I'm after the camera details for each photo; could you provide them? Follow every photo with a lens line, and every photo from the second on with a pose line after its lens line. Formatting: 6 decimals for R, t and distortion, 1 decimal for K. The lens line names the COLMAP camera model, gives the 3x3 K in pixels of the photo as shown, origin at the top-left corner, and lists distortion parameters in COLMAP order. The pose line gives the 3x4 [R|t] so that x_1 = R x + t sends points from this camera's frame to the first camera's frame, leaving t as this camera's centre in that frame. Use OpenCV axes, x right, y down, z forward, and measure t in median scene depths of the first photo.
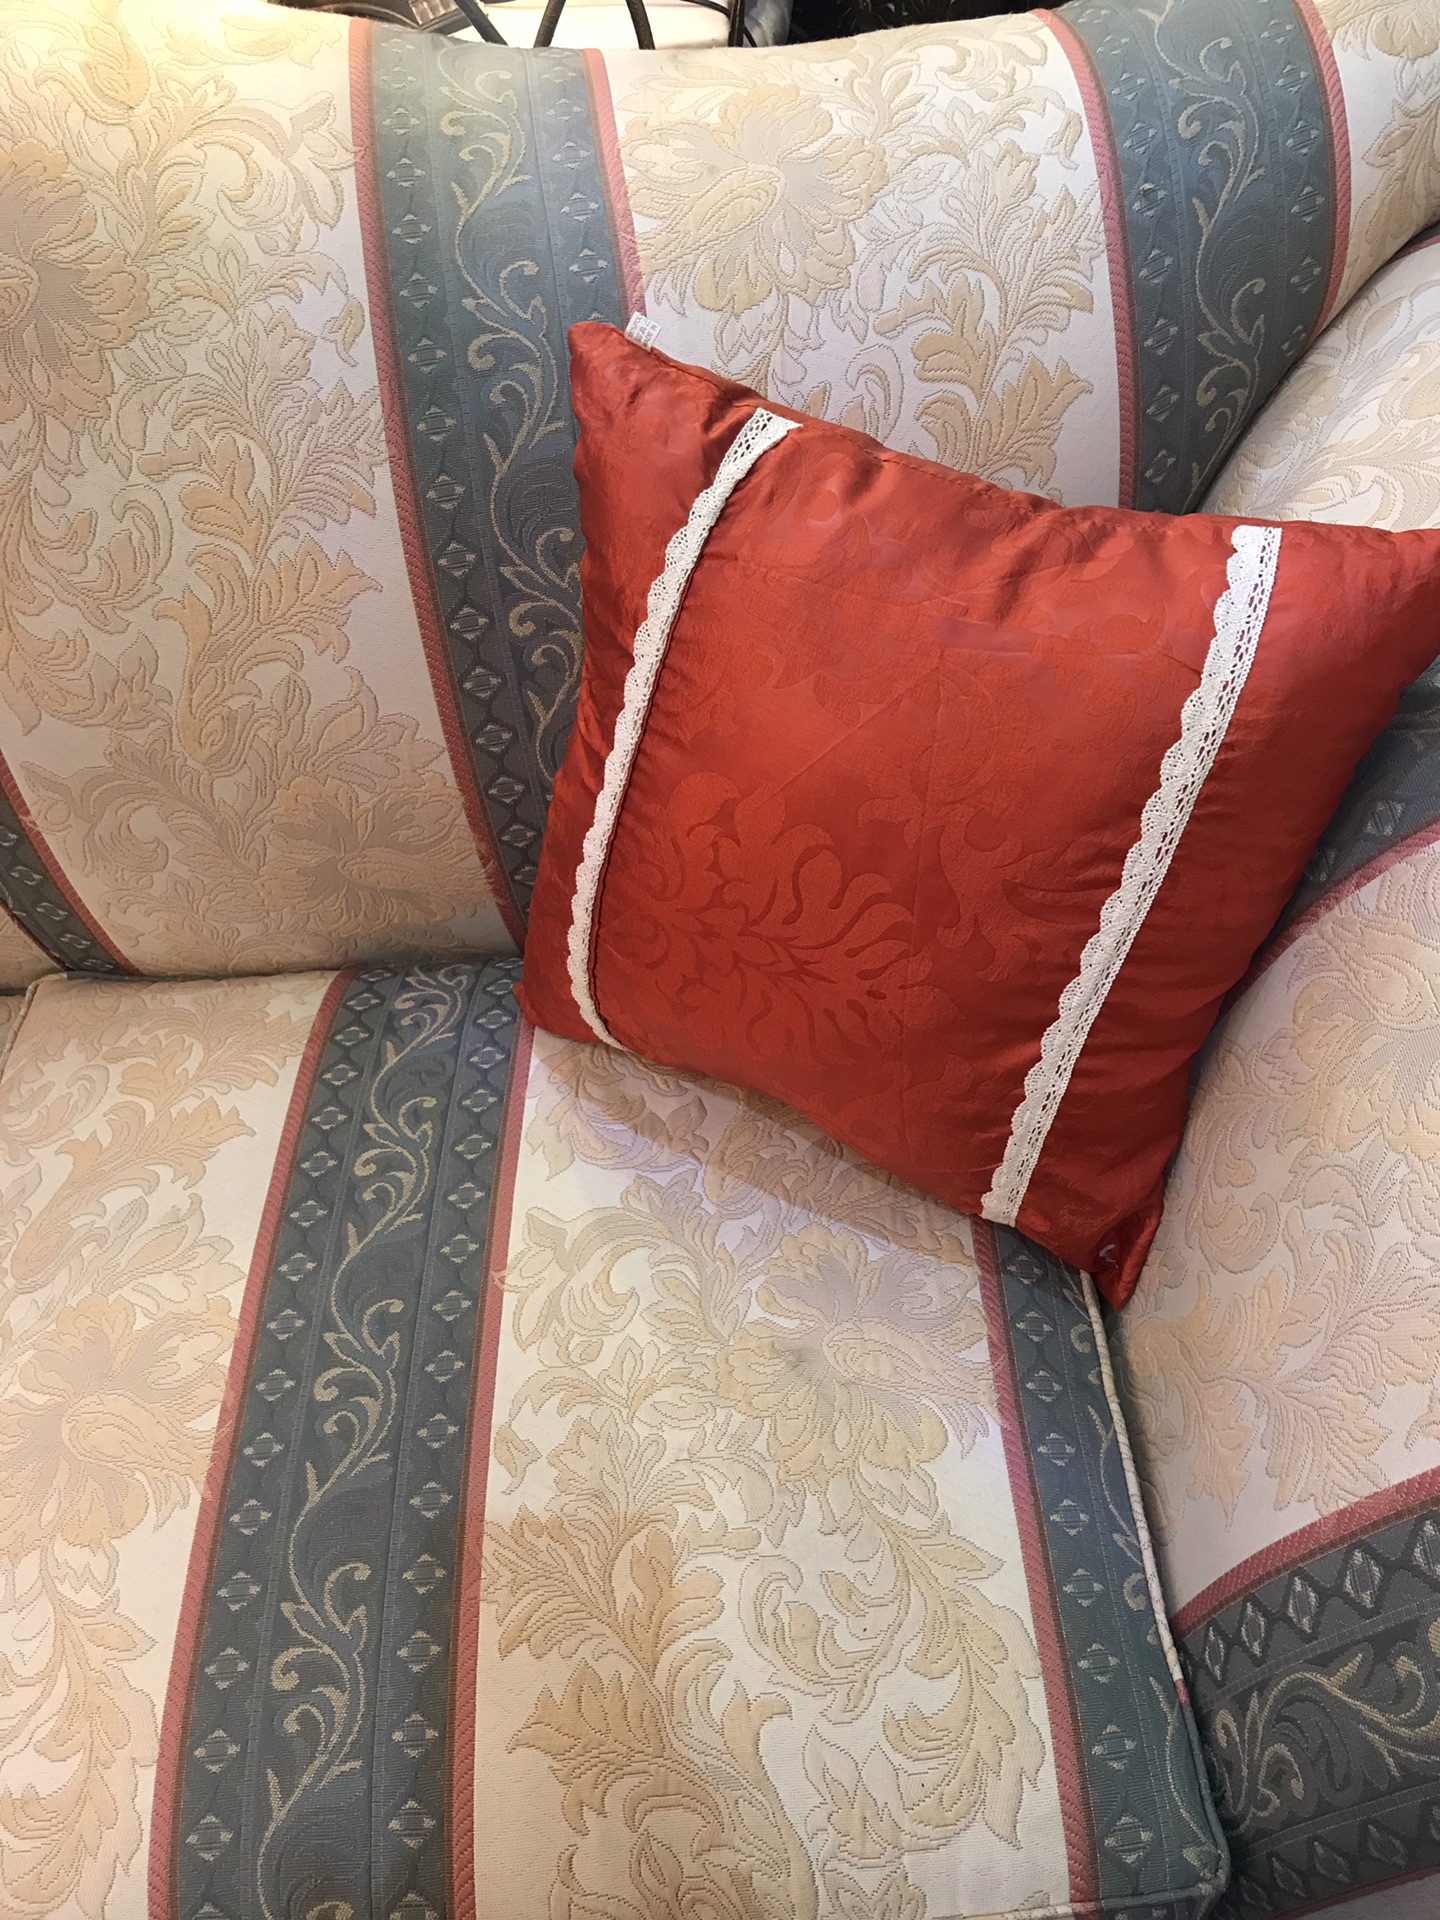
lens RADIAL K [[1574.6, 0, 717.4], [0, 1574.6, 945.5], [0, 0, 1]] dist [0.036060, -0.039814]
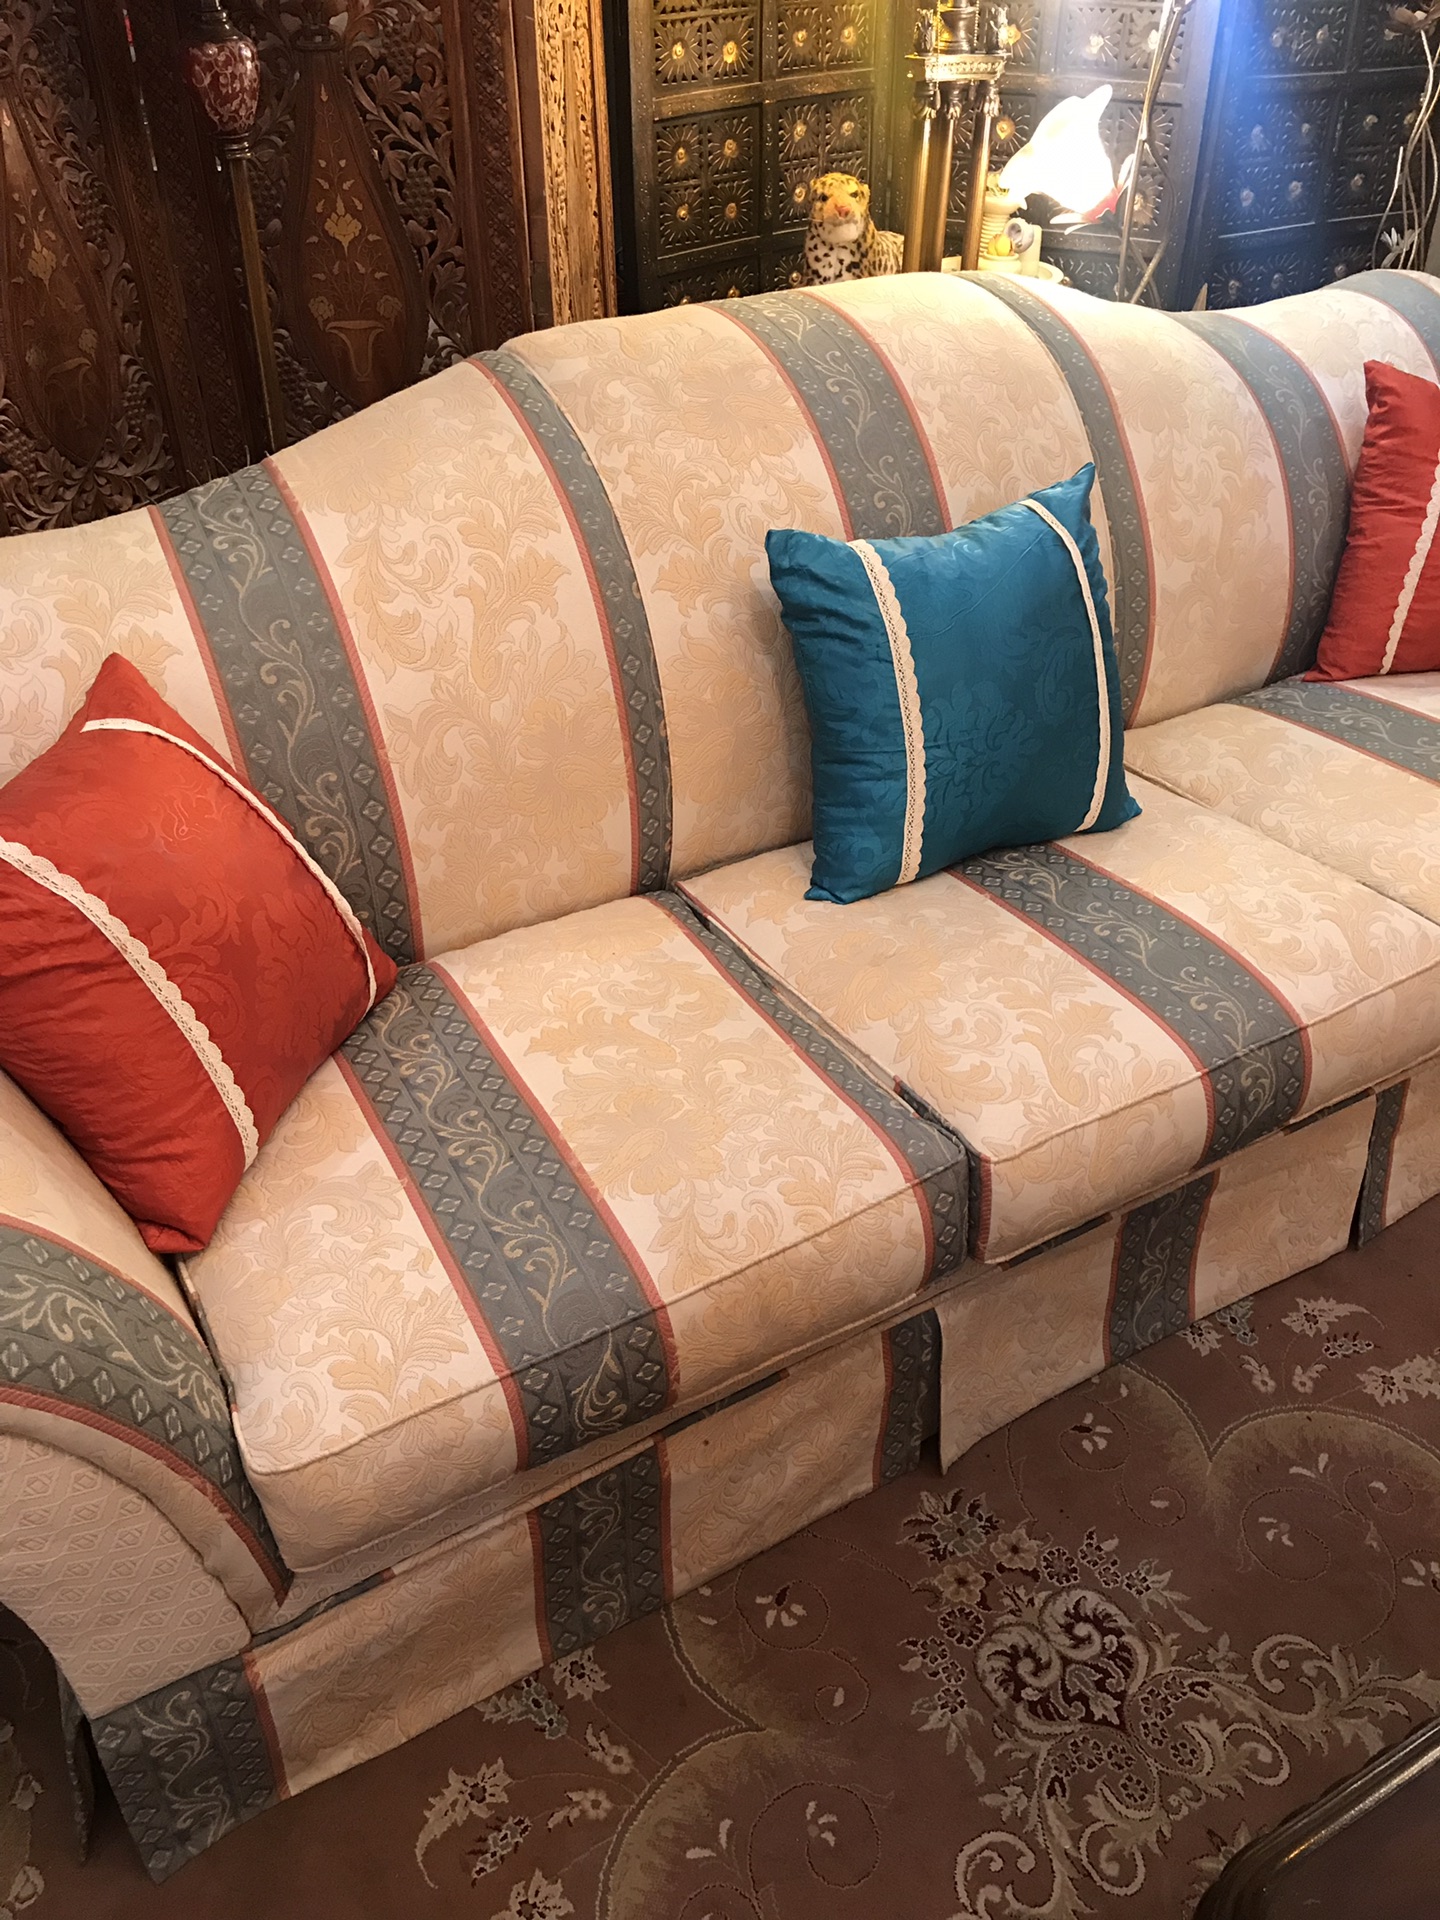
lens RADIAL K [[1549.1, 0, 722.6], [0, 1549.1, 959.5], [0, 0, 1]] dist [-0.015294, 0.044823]
pose [[0.853616, -0.227036, 0.468823, -2.221159], [0.354367, 0.912763, -0.203196, 0.617690], [-0.381791, 0.339587, 0.859602, -0.468268]]
